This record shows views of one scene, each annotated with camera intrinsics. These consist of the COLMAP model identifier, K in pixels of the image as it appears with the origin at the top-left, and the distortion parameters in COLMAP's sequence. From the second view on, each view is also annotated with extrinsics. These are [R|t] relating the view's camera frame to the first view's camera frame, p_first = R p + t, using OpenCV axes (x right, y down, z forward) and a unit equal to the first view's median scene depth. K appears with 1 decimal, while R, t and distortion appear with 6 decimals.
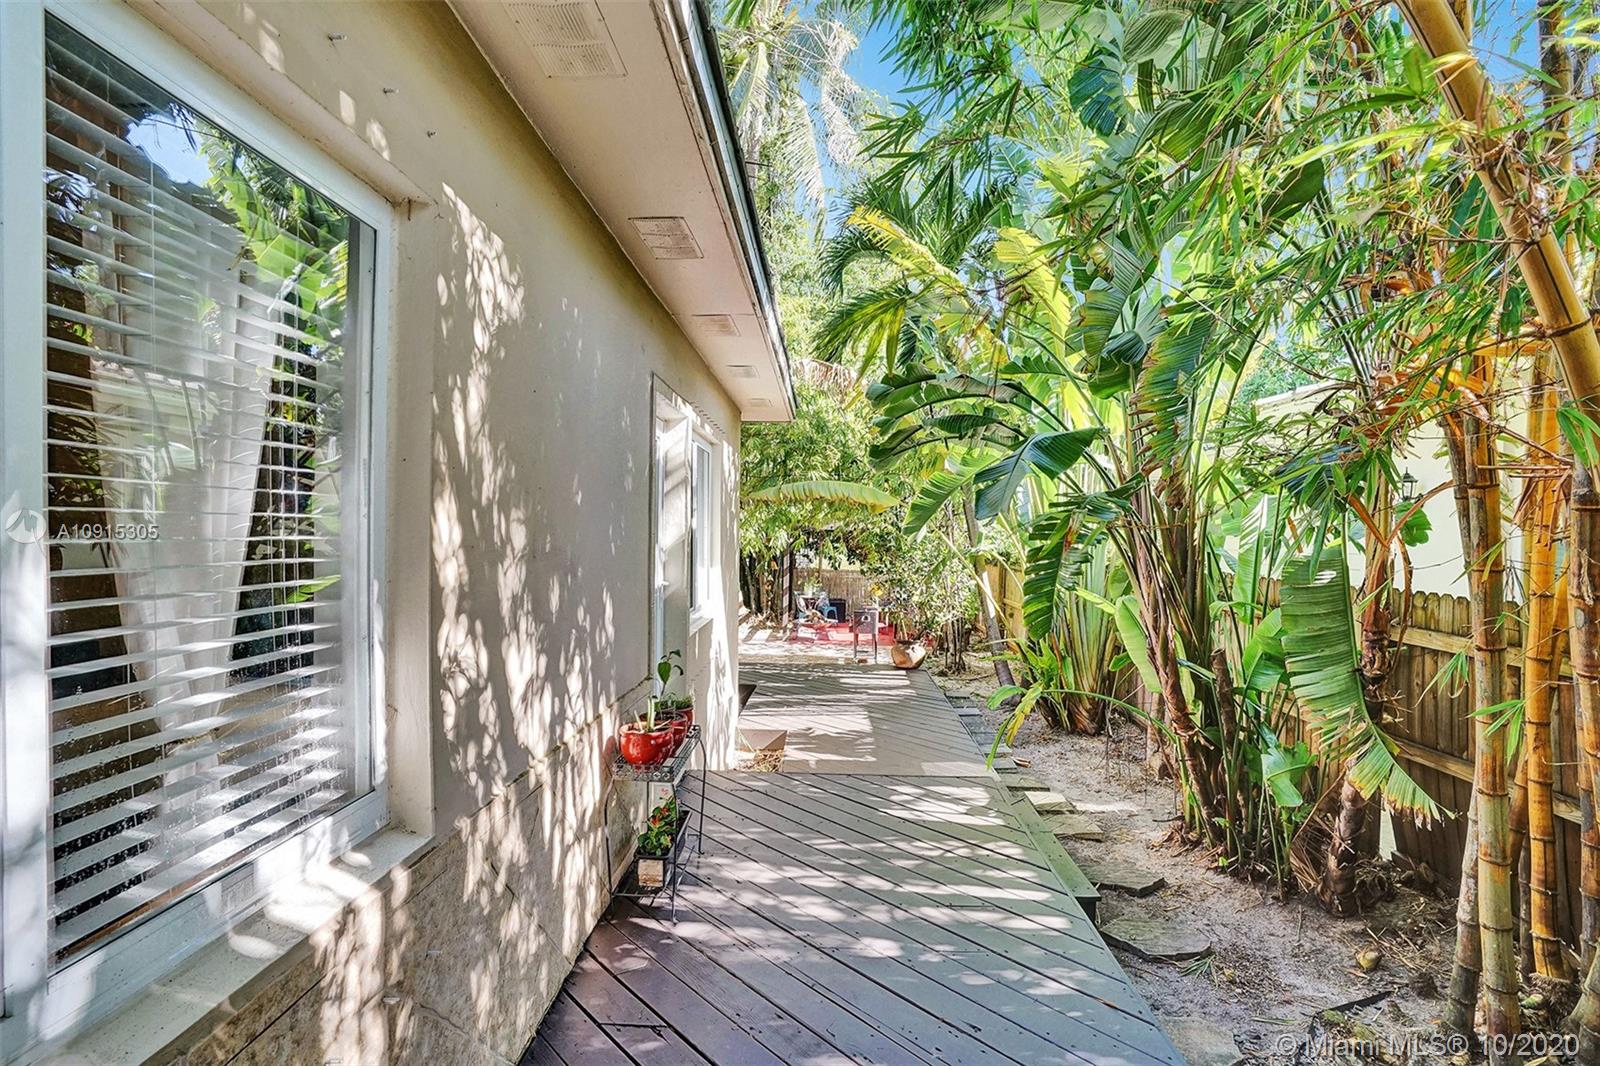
lens RADIAL K [[736.2, 0, 800.0], [0, 736.2, 533.0], [0, 0, 1]] dist [-0.058675, 0.023094]
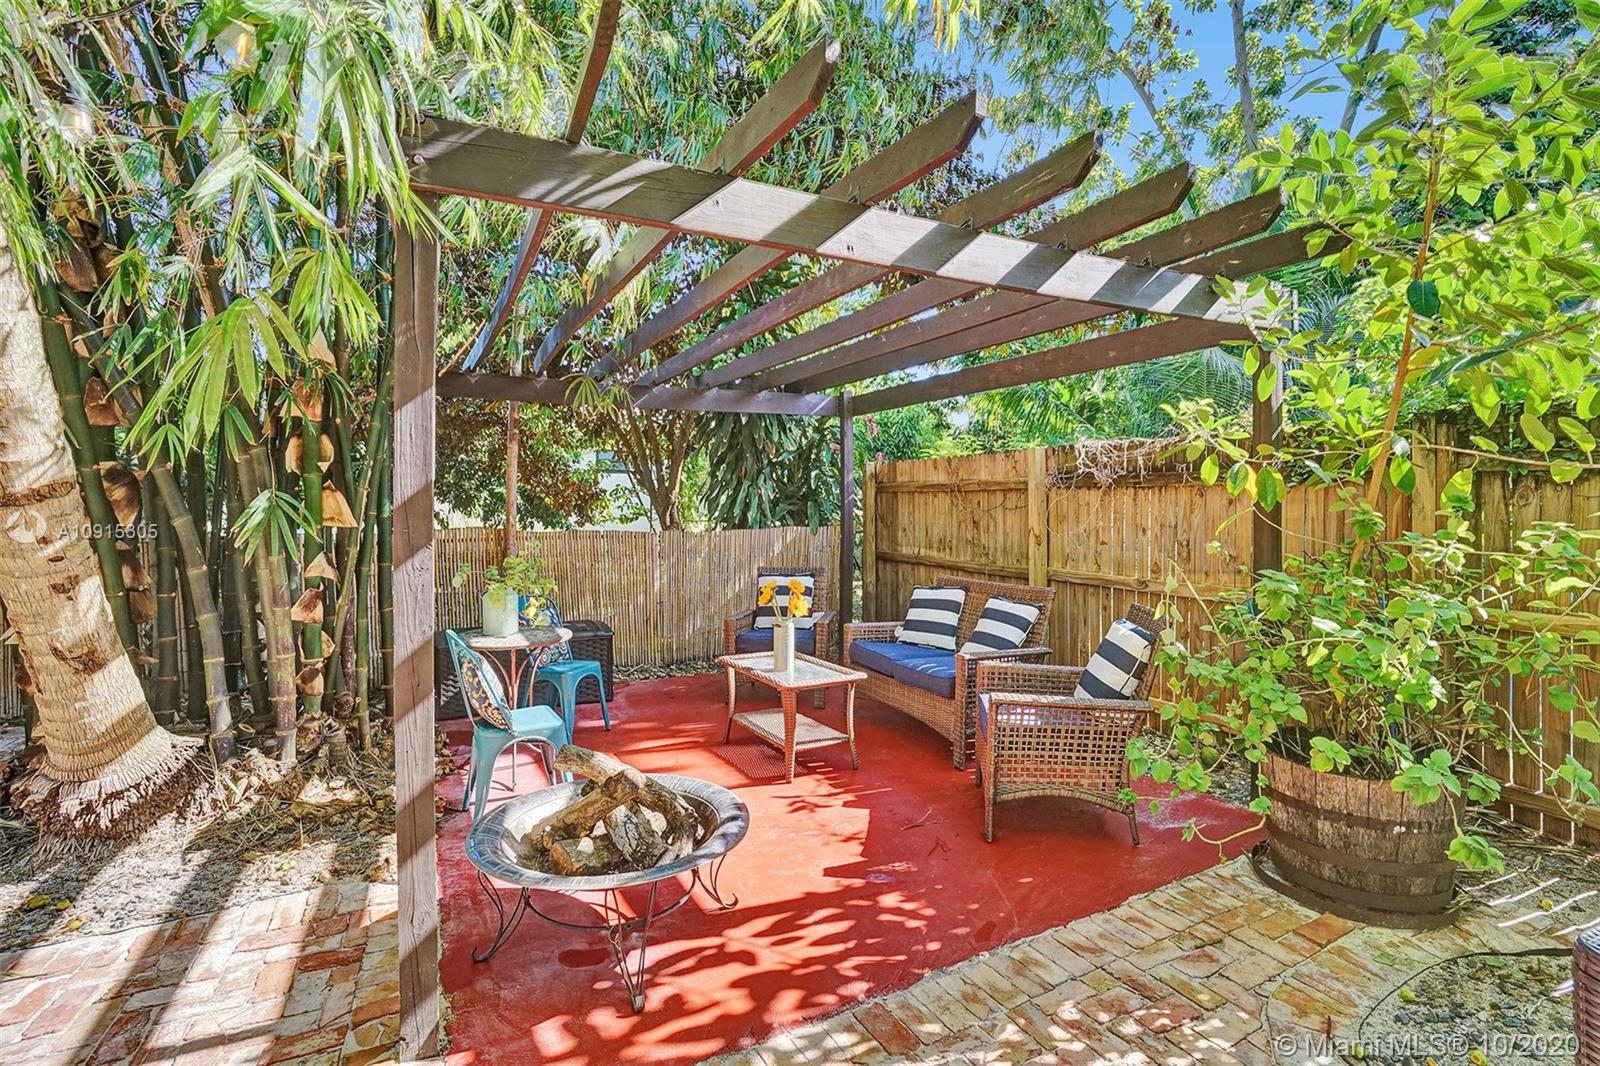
lens RADIAL K [[736.2, 0, 800.0], [0, 736.2, 533.0], [0, 0, 1]] dist [-0.058675, 0.023094]
pose [[0.865699, -0.025188, 0.499930, -0.023791], [0.006444, 0.999211, 0.039184, 0.044058], [-0.500523, -0.030700, 0.865179, 0.761379]]
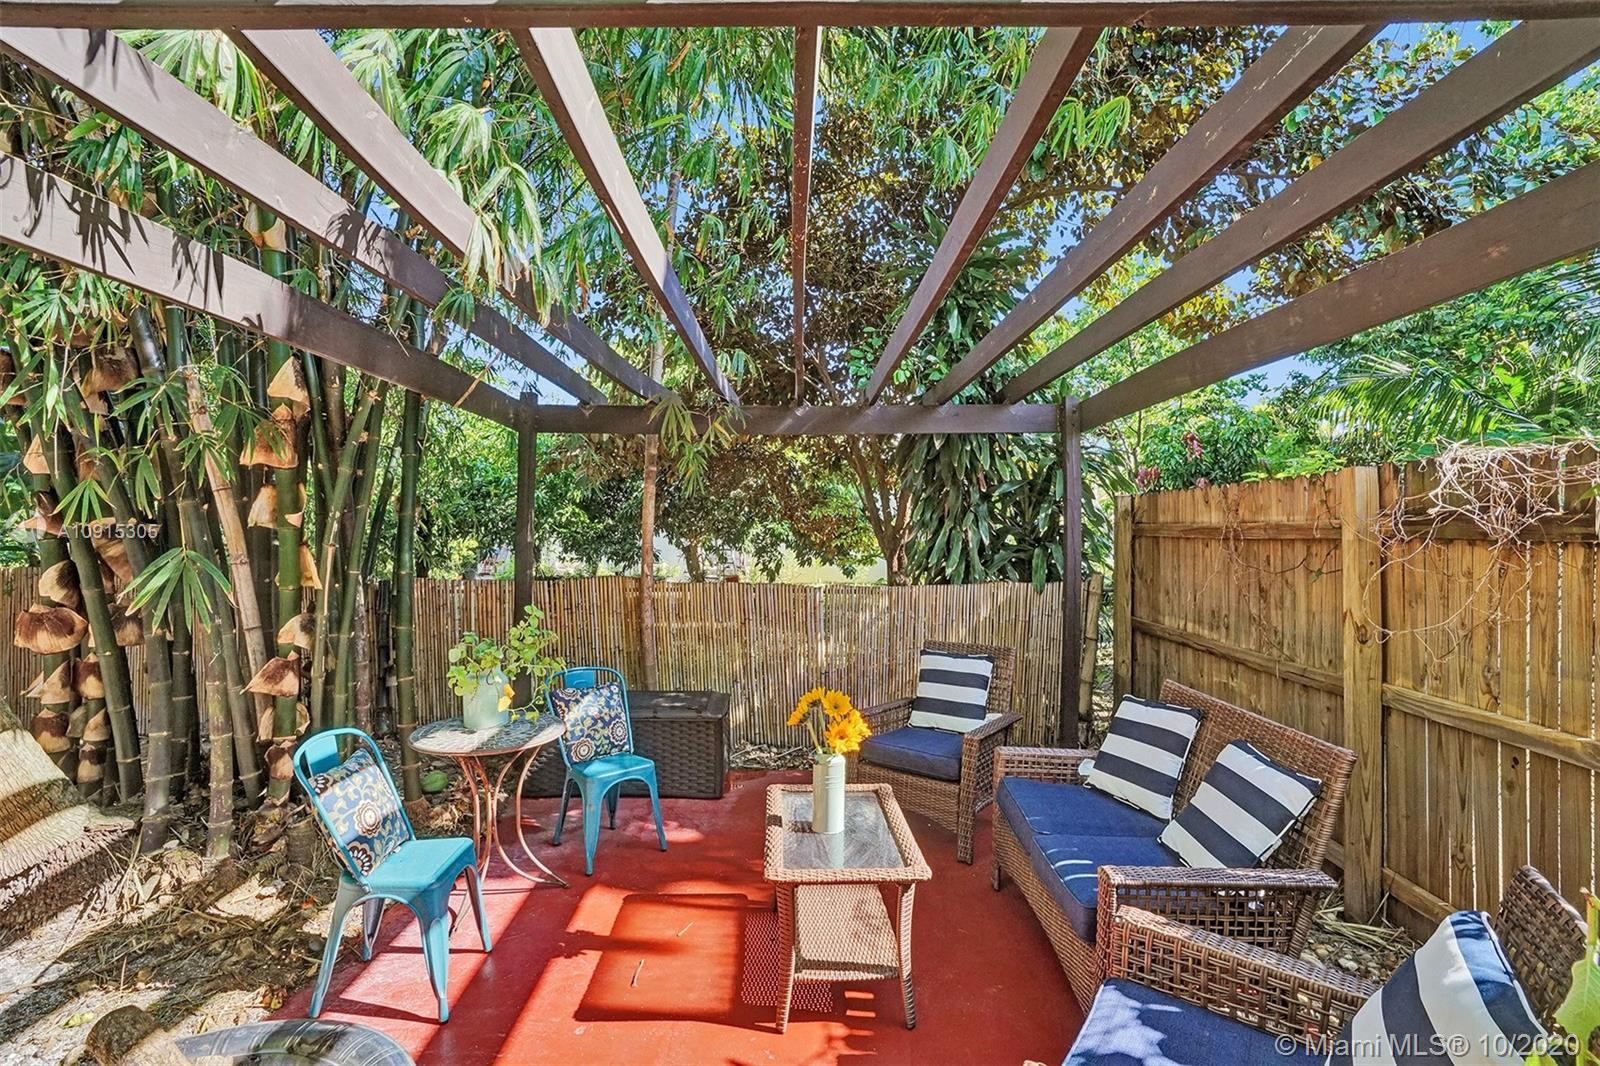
lens RADIAL K [[736.2, 0, 800.0], [0, 736.2, 533.0], [0, 0, 1]] dist [-0.058675, 0.023094]
pose [[0.998419, -0.001504, 0.056195, 0.081912], [0.001719, 0.999991, -0.003768, 0.036429], [-0.056189, 0.003858, 0.998413, 0.821521]]
